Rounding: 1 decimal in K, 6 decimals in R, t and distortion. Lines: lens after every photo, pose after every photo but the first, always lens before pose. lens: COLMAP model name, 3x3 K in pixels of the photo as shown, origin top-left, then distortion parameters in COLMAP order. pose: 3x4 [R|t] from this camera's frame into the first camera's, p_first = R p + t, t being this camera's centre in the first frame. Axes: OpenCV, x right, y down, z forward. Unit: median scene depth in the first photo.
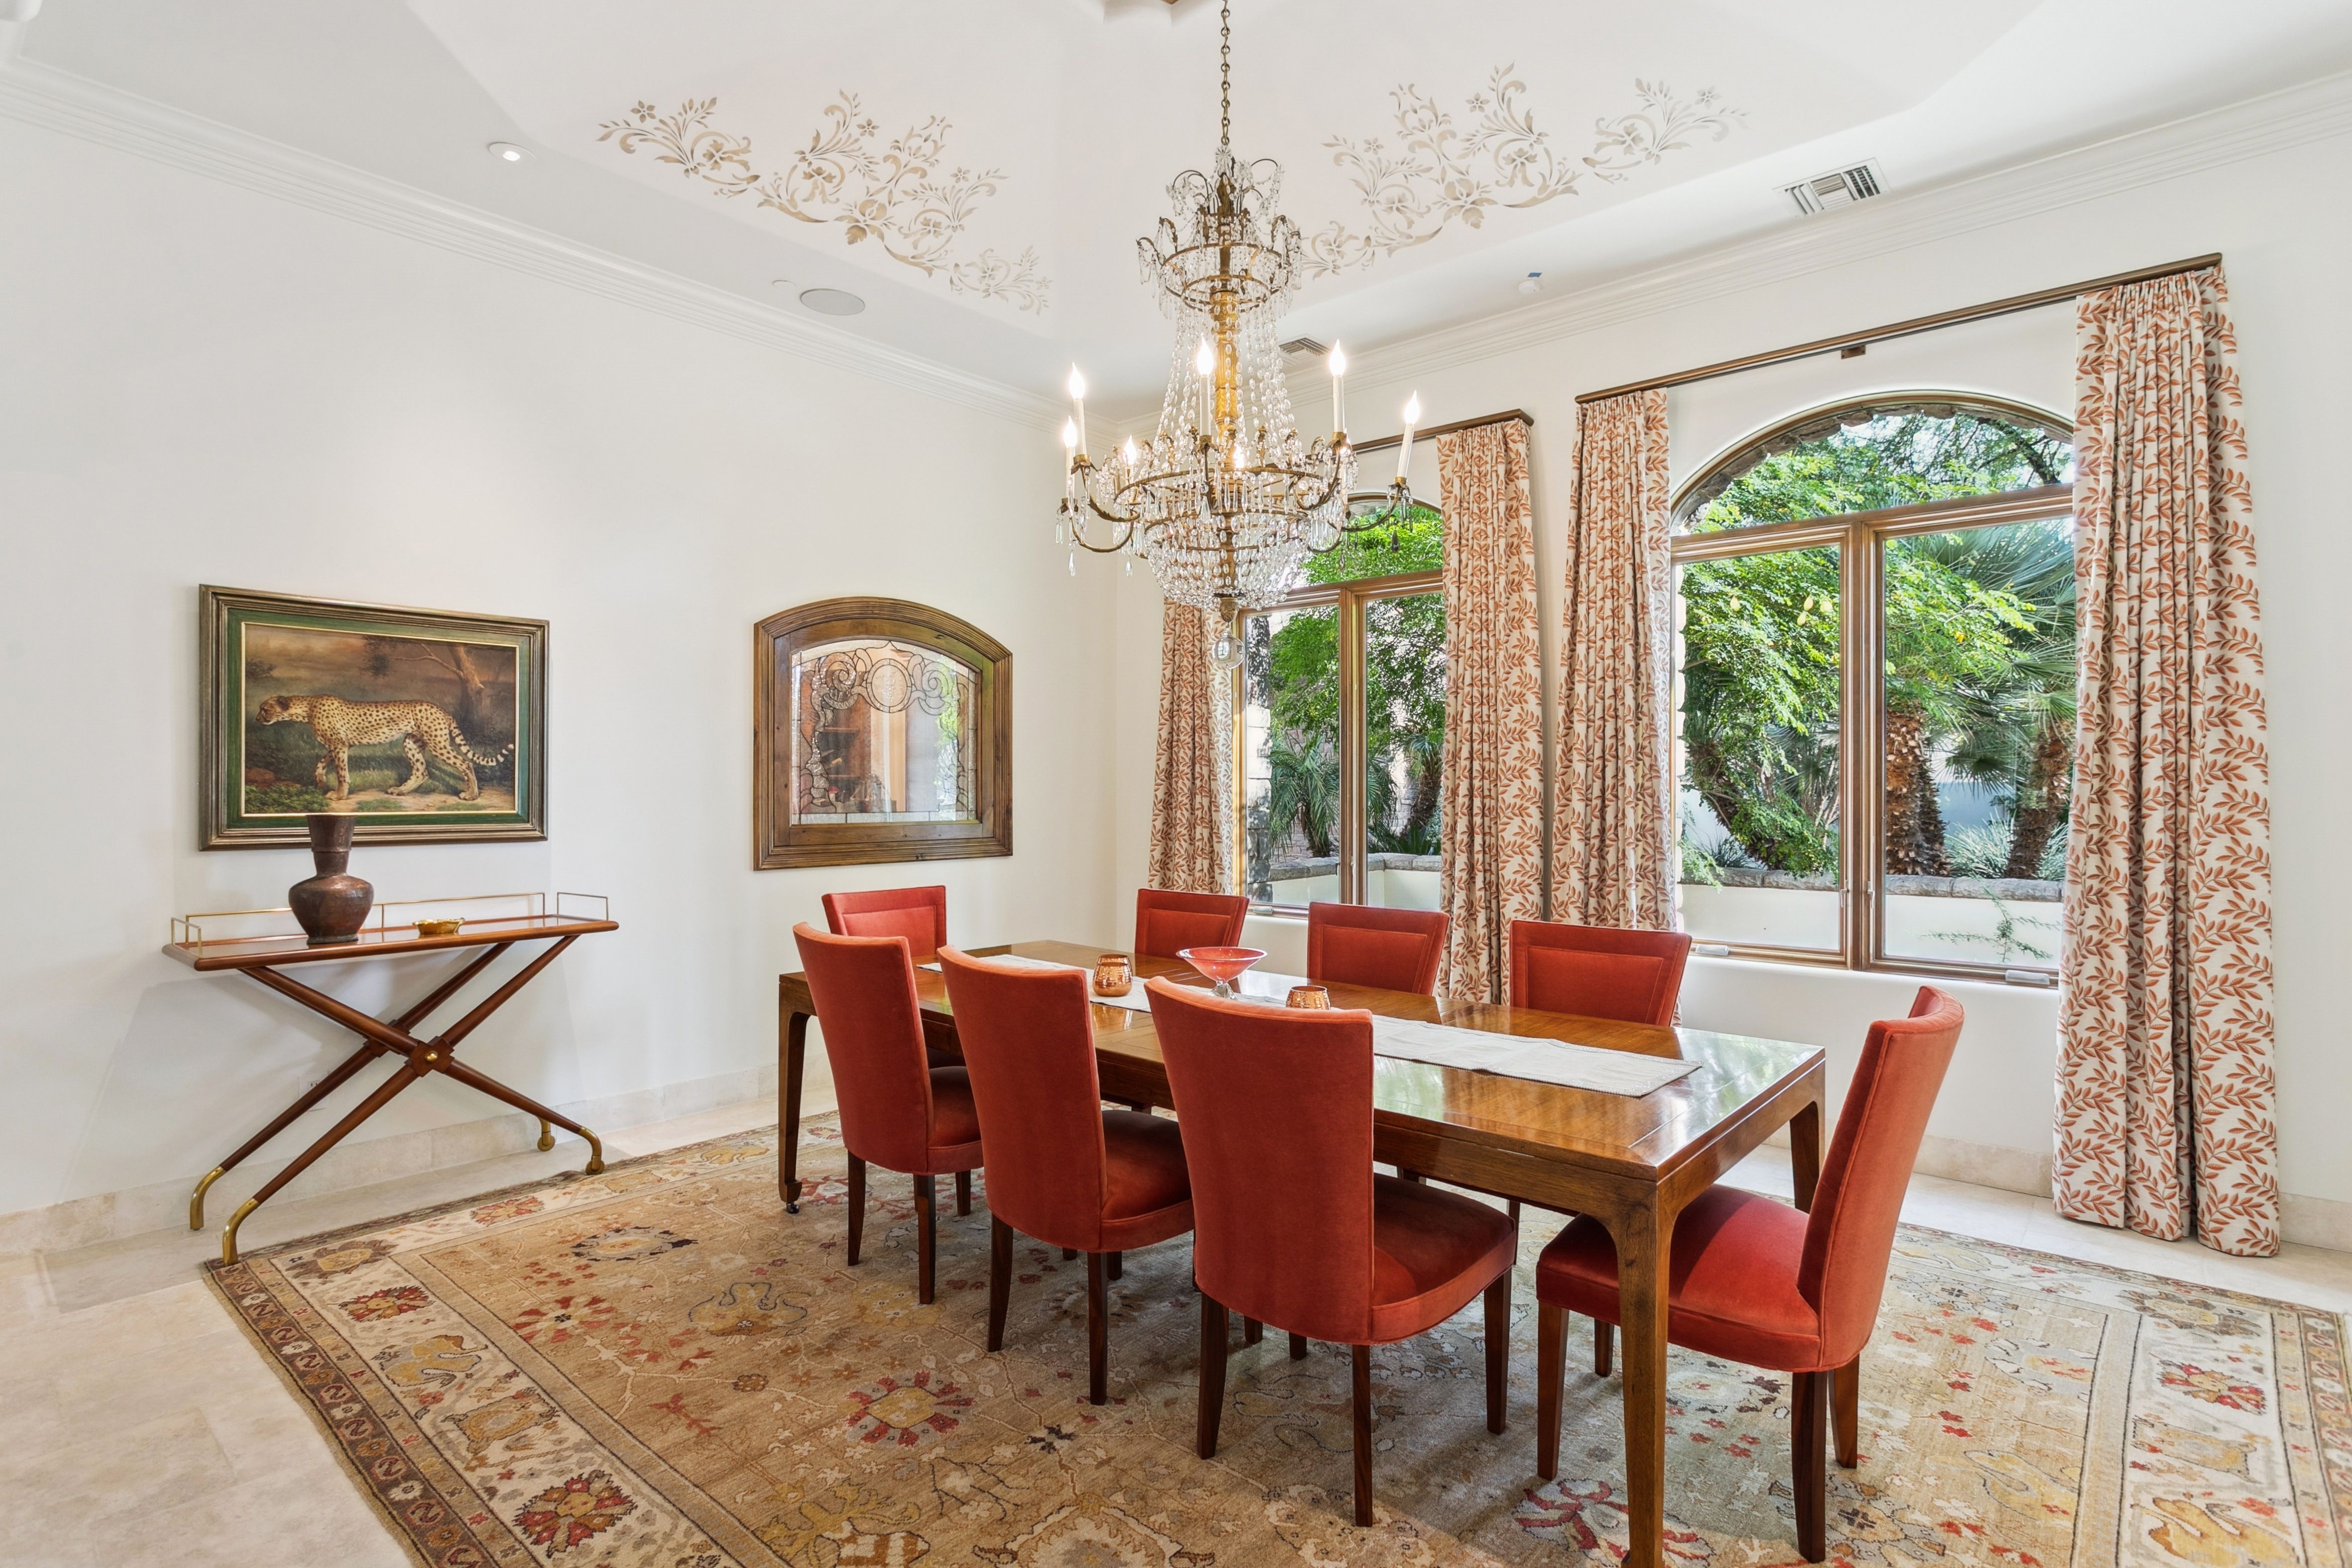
lens RADIAL K [[1150.7, 0, 1176.0], [0, 1150.7, 784.0], [0, 0, 1]] dist [-0.008332, 0.000355]
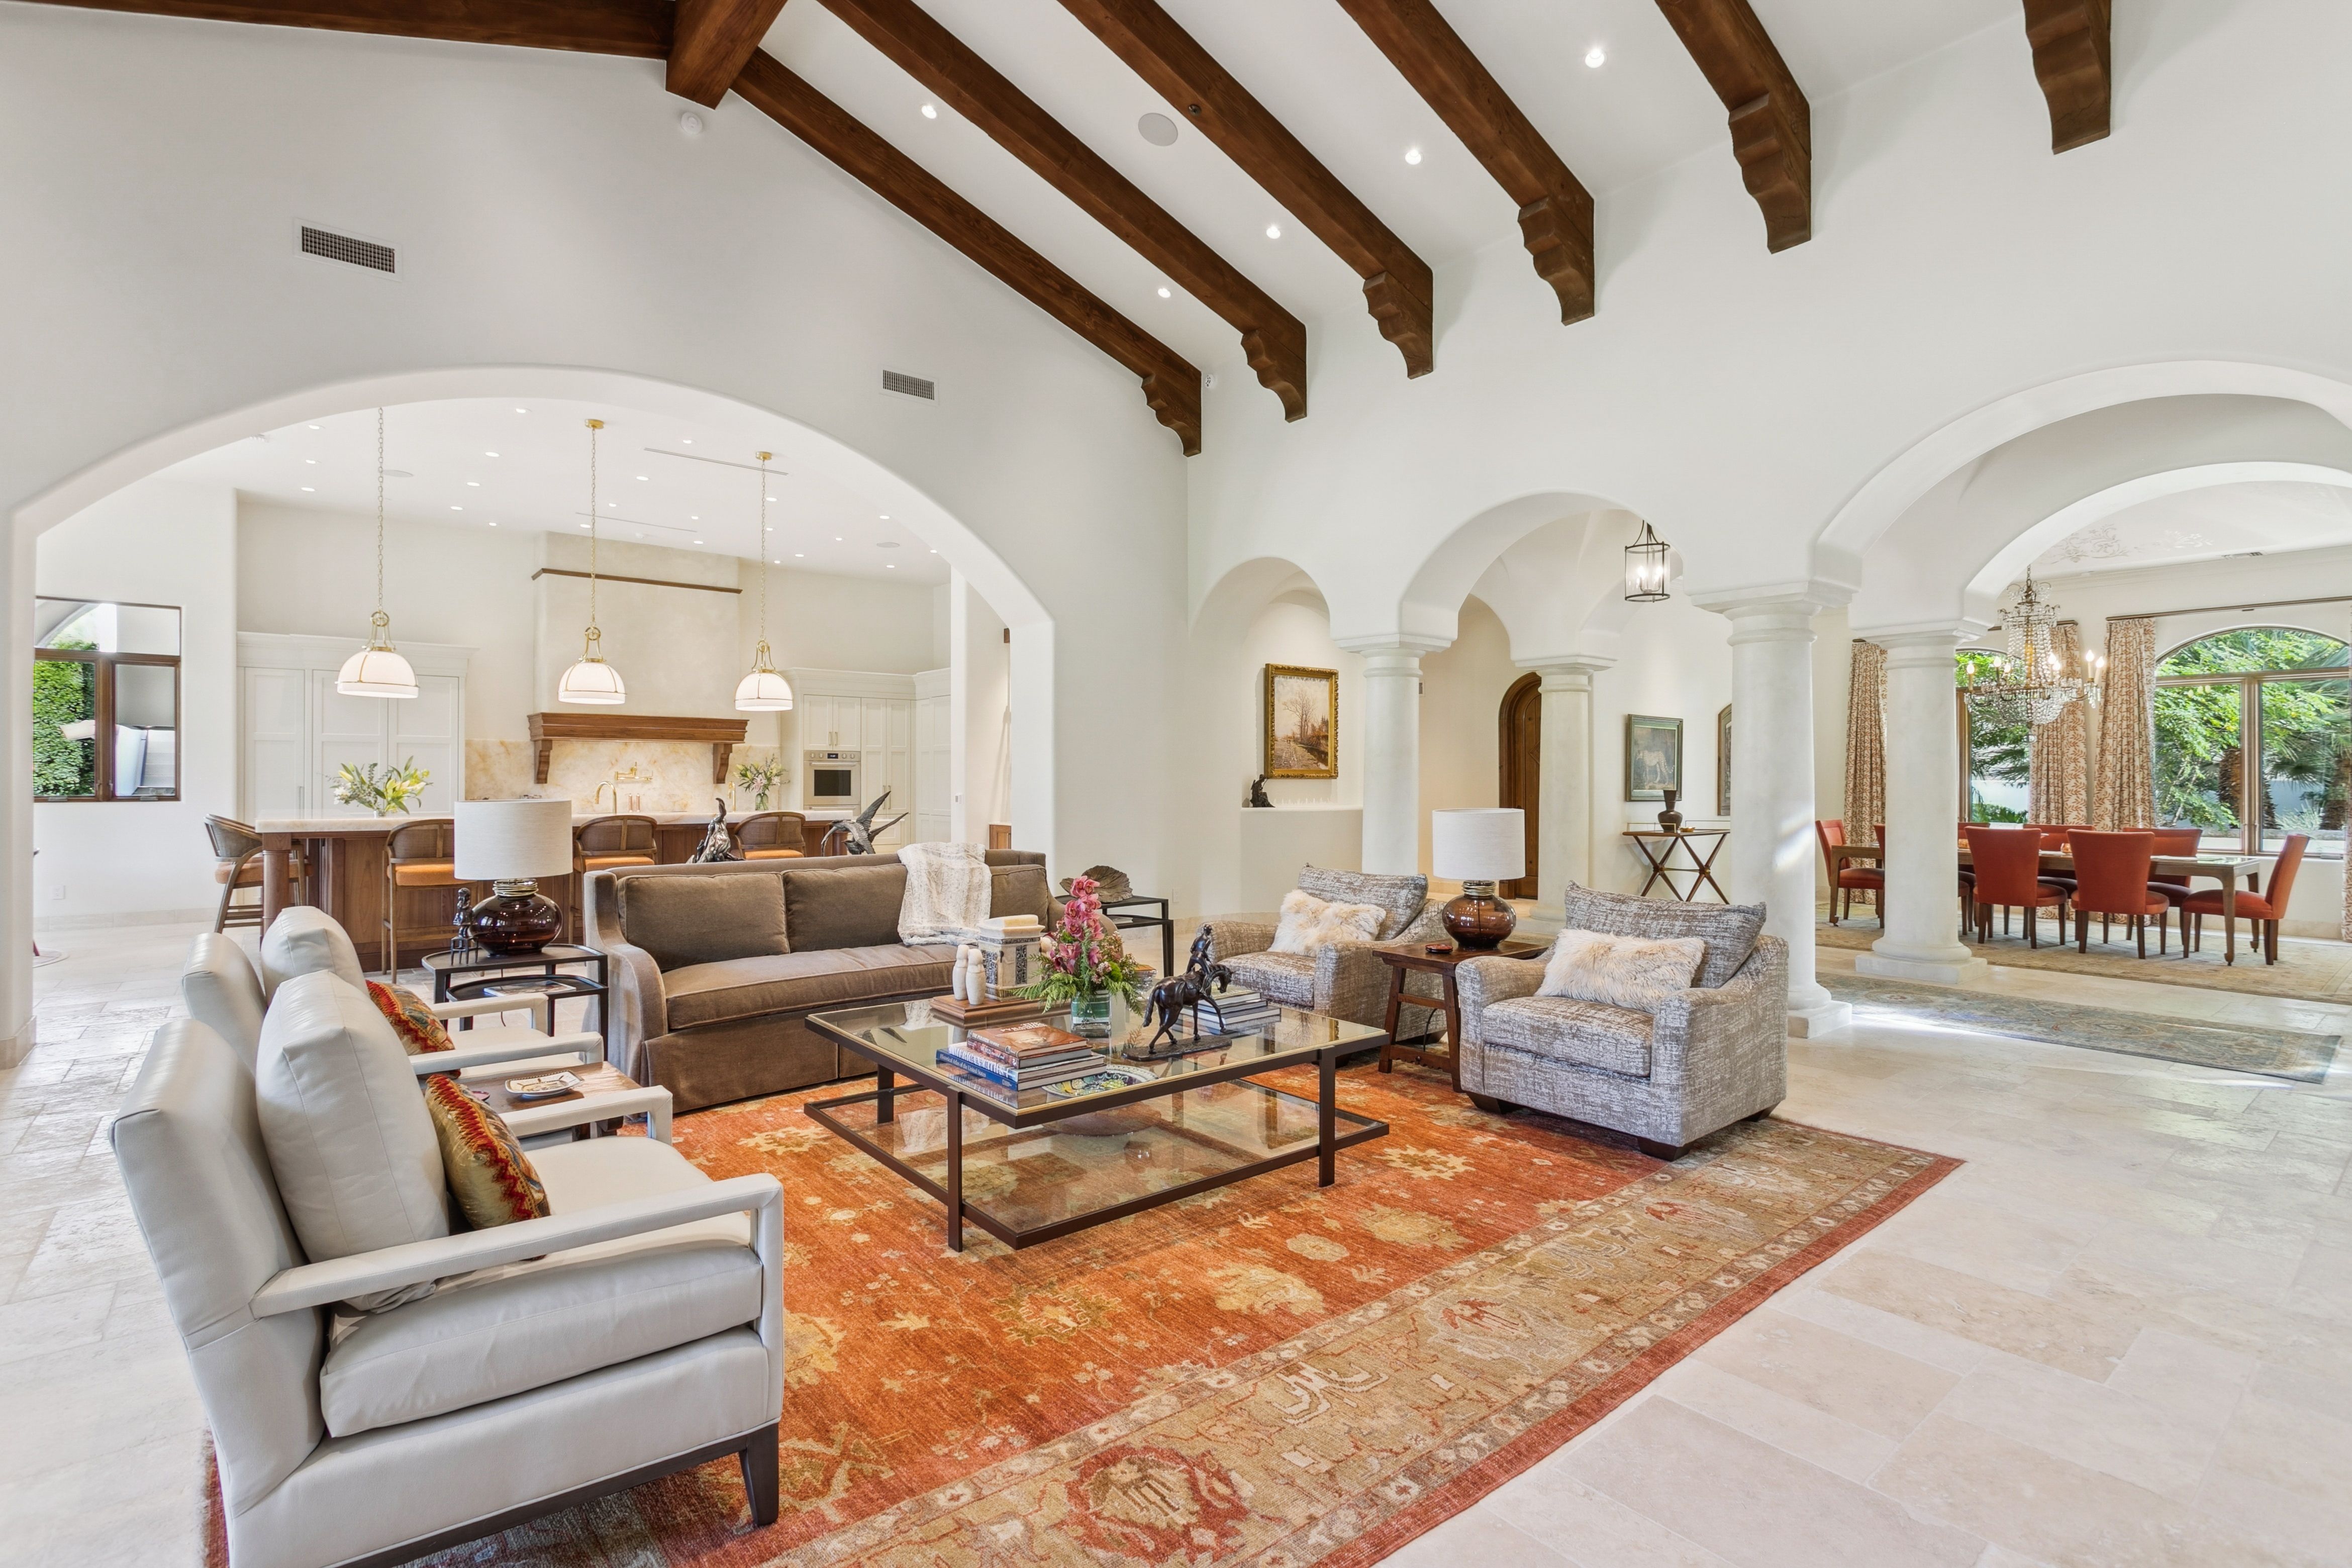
lens RADIAL K [[1105.6, 0, 1176.5], [0, 1105.6, 777.0], [0, 0, 1]] dist [0.000634, 0.000324]
pose [[0.986070, 0.002562, -0.166310, -1.407797], [-0.003167, 0.999989, -0.003367, 0.007456], [0.166299, 0.003847, 0.986068, -1.873384]]
